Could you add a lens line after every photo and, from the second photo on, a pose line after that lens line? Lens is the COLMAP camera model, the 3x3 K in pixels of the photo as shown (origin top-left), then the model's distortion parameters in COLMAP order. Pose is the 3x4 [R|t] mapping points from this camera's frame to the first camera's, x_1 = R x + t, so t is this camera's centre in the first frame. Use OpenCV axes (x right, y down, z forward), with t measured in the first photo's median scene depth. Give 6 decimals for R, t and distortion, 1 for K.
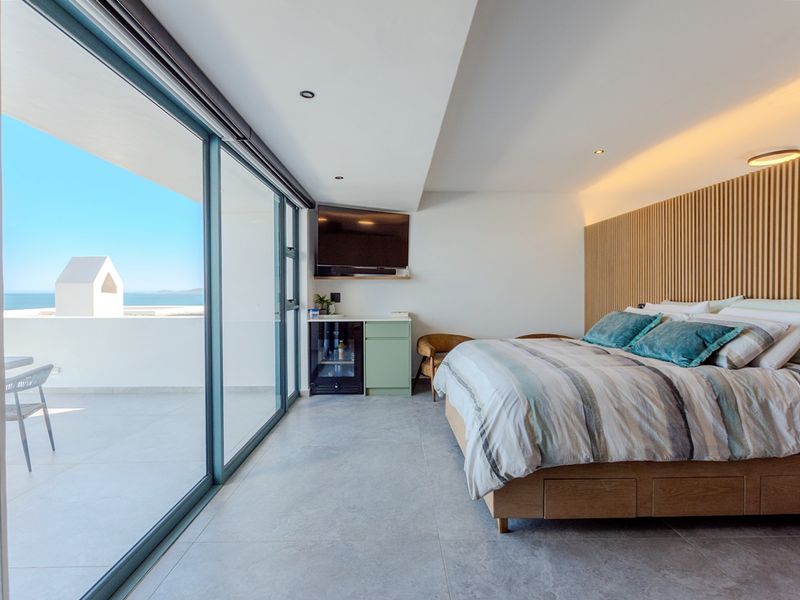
lens RADIAL K [[415.6, 0, 400.0], [0, 415.6, 300.0], [0, 0, 1]] dist [-0.000812, -0.000376]
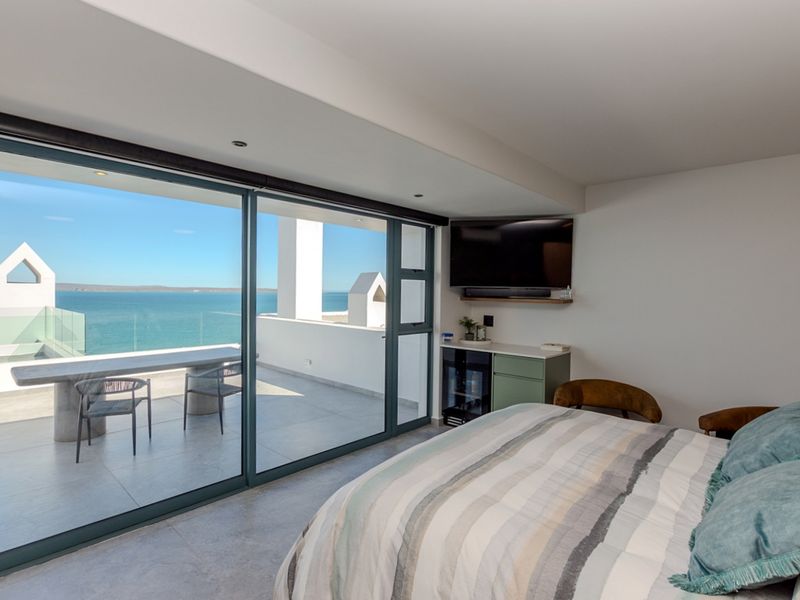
lens RADIAL K [[424.1, 0, 400.0], [0, 424.1, 300.0], [0, 0, 1]] dist [0.000954, 0.000068]
pose [[0.713533, 0.025452, -0.700159, 0.353290], [-0.026240, 0.999610, 0.009596, -0.055684], [0.700130, 0.011525, 0.713922, 0.228616]]
